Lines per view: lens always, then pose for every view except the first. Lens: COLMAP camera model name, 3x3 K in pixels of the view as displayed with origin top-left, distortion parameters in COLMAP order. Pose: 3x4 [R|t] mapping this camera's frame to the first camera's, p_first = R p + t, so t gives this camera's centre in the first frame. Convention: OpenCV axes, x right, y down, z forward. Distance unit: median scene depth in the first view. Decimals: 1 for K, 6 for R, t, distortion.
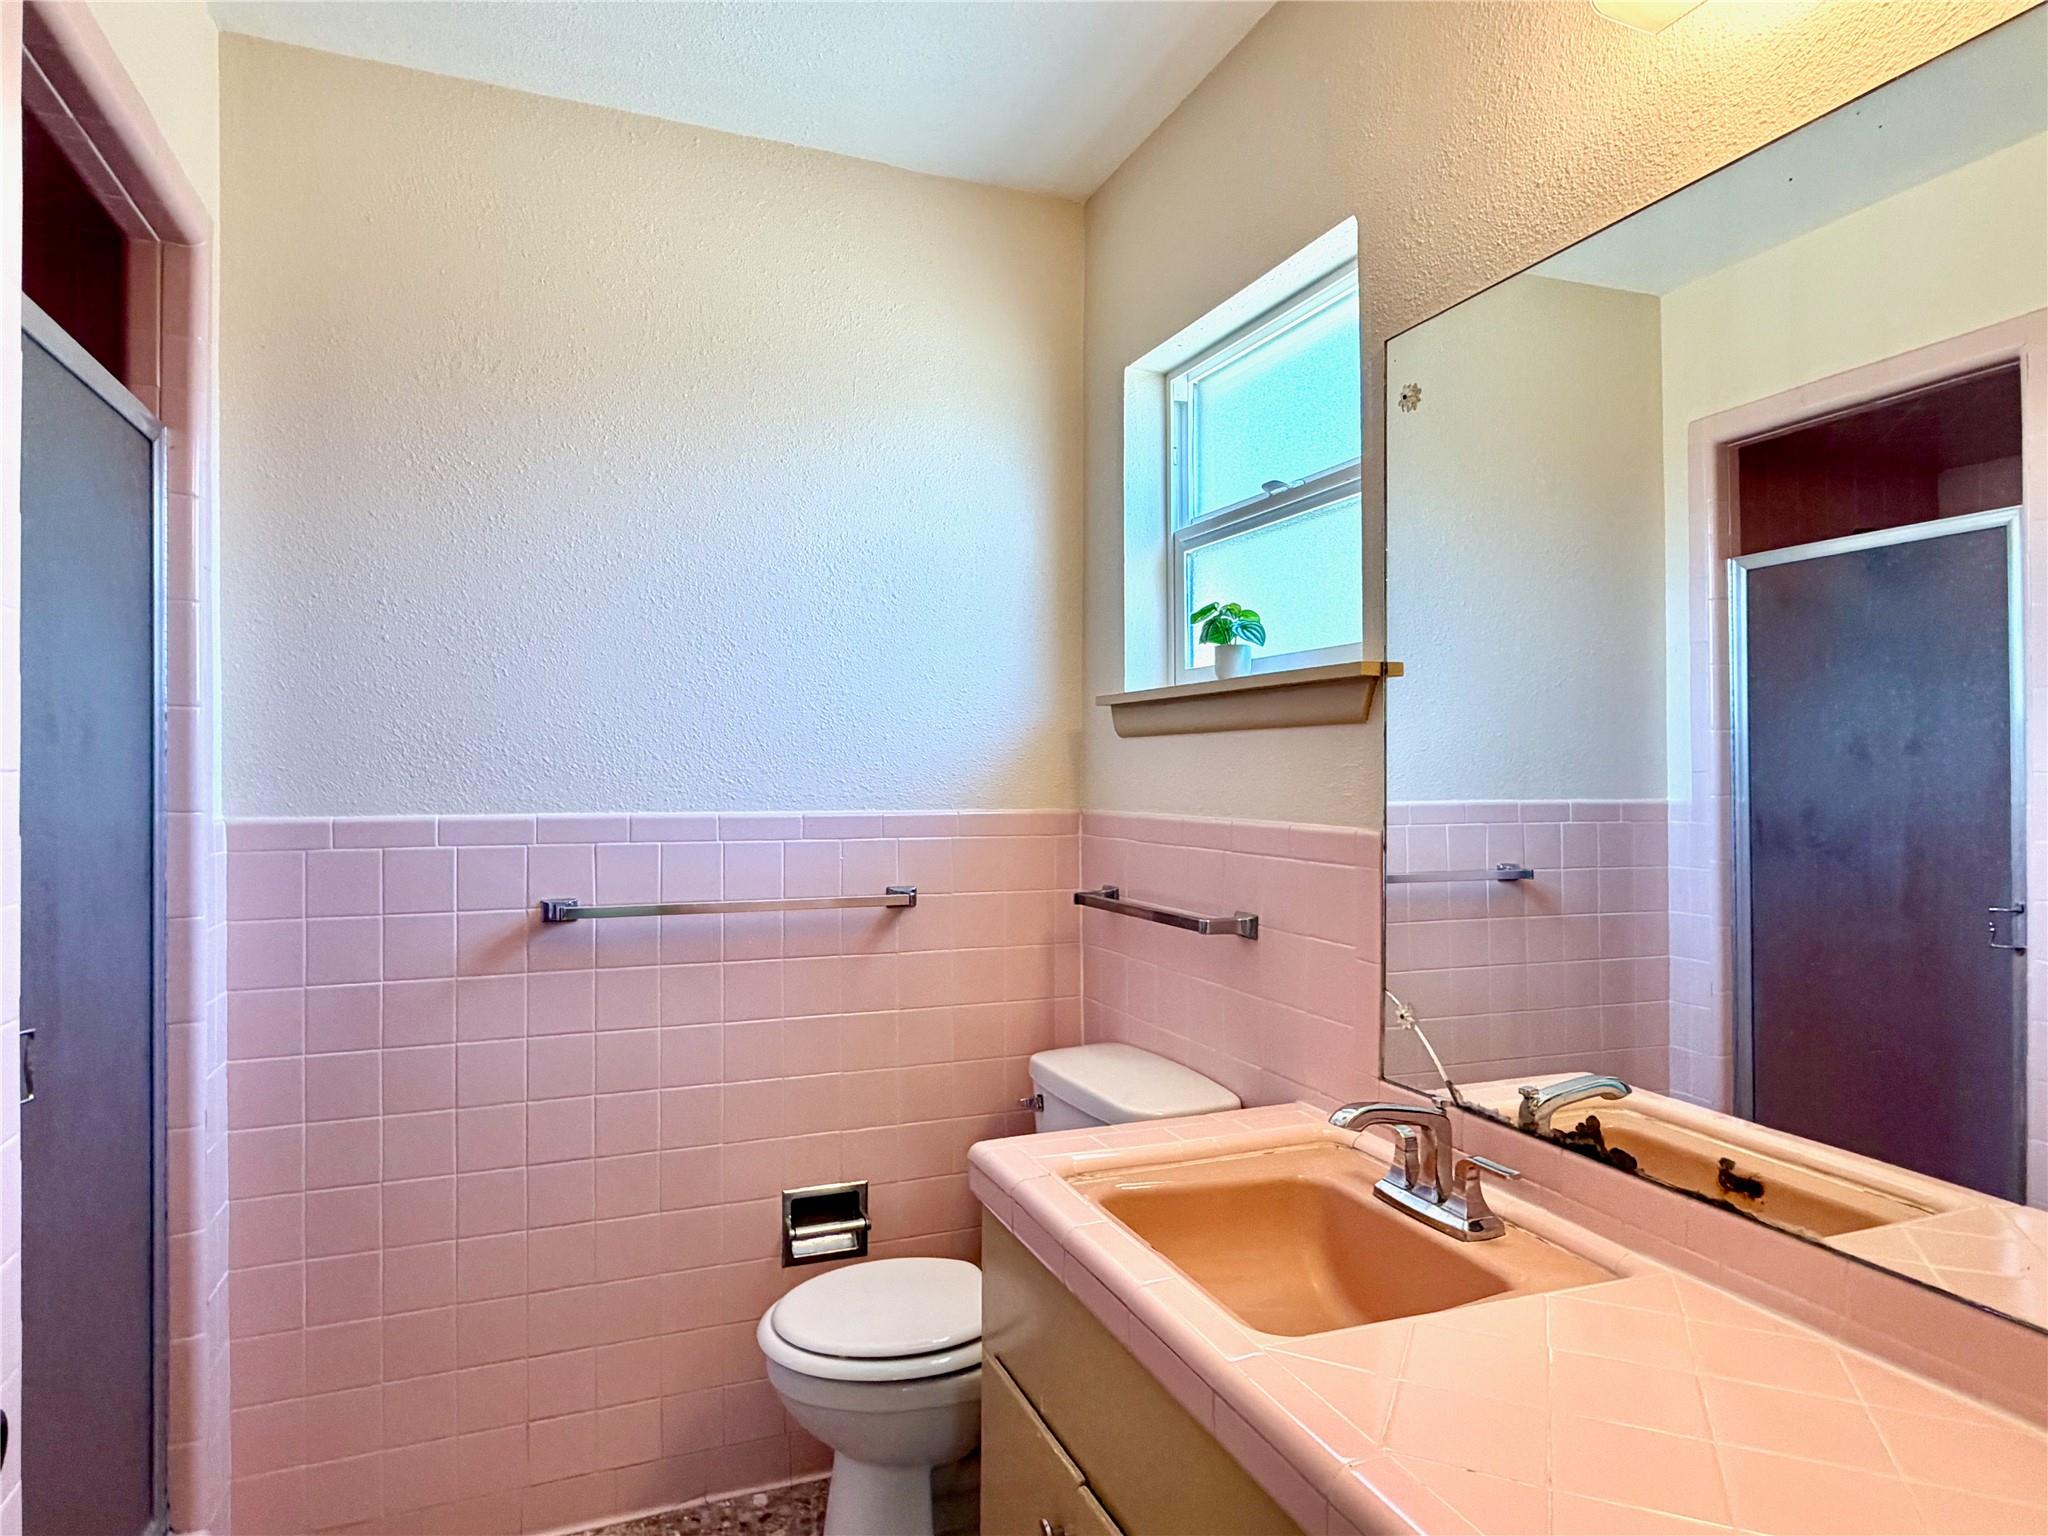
lens RADIAL K [[1193.0, 0, 1024.0], [0, 1193.0, 768.0], [0, 0, 1]] dist [-0.000173, -0.001558]
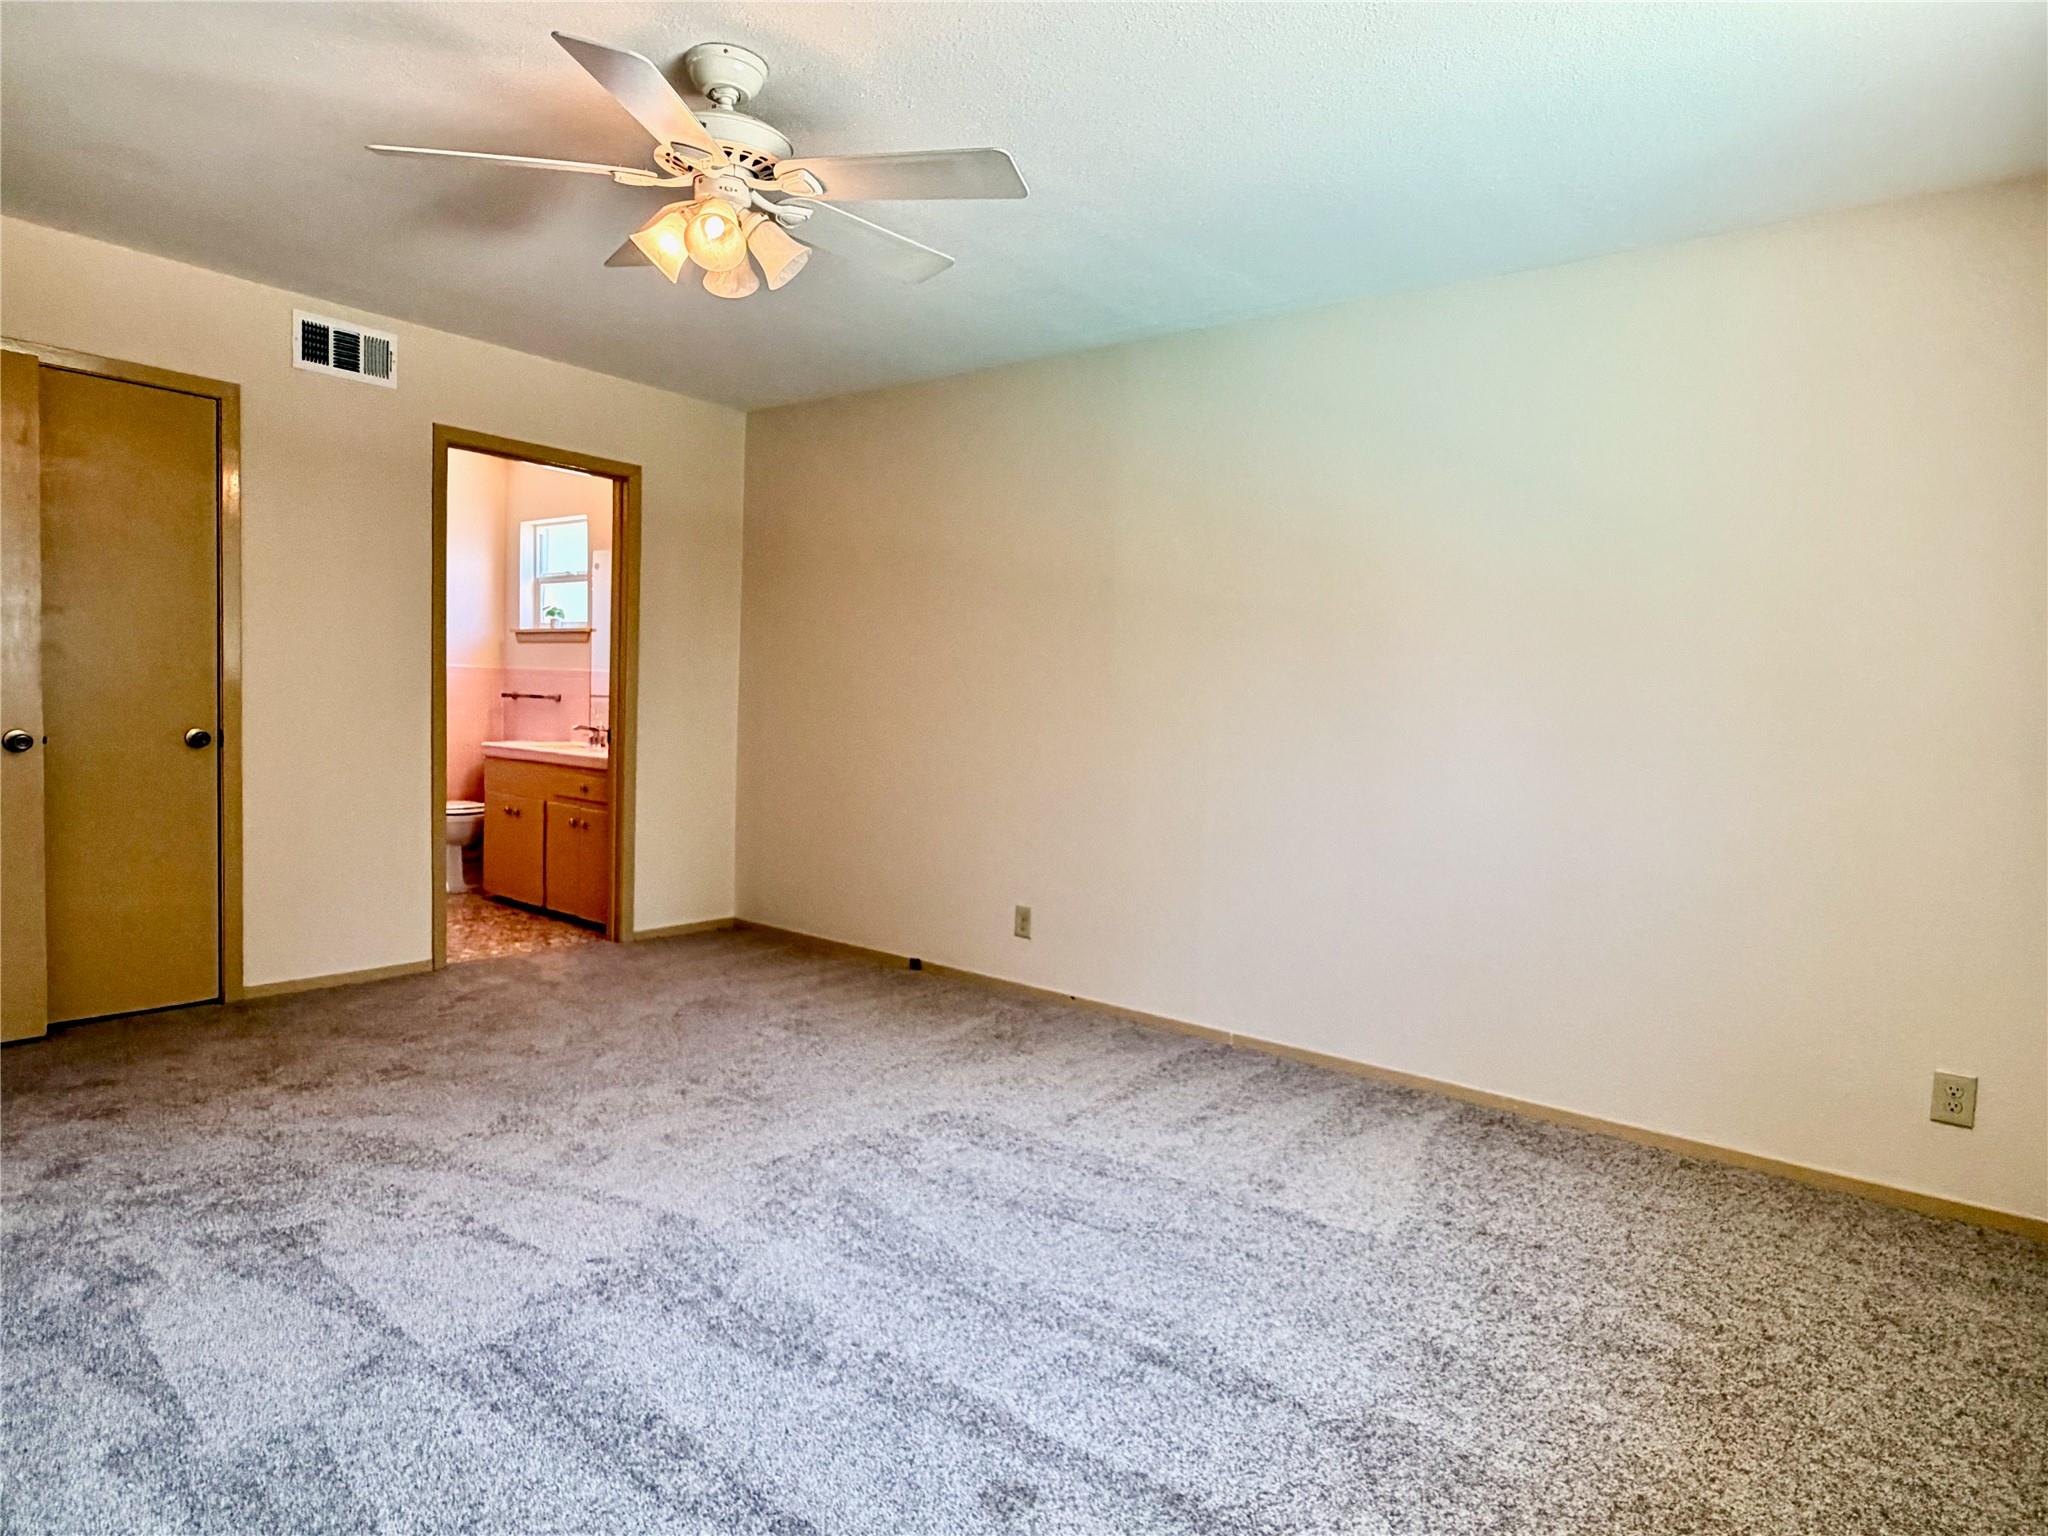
lens RADIAL K [[1193.0, 0, 1024.0], [0, 1193.0, 768.0], [0, 0, 1]] dist [-0.000173, -0.001558]
pose [[0.871637, -0.004254, 0.490134, -0.323590], [-0.032126, 0.997316, 0.065787, 0.056125], [-0.489099, -0.073088, 0.869161, -2.601108]]
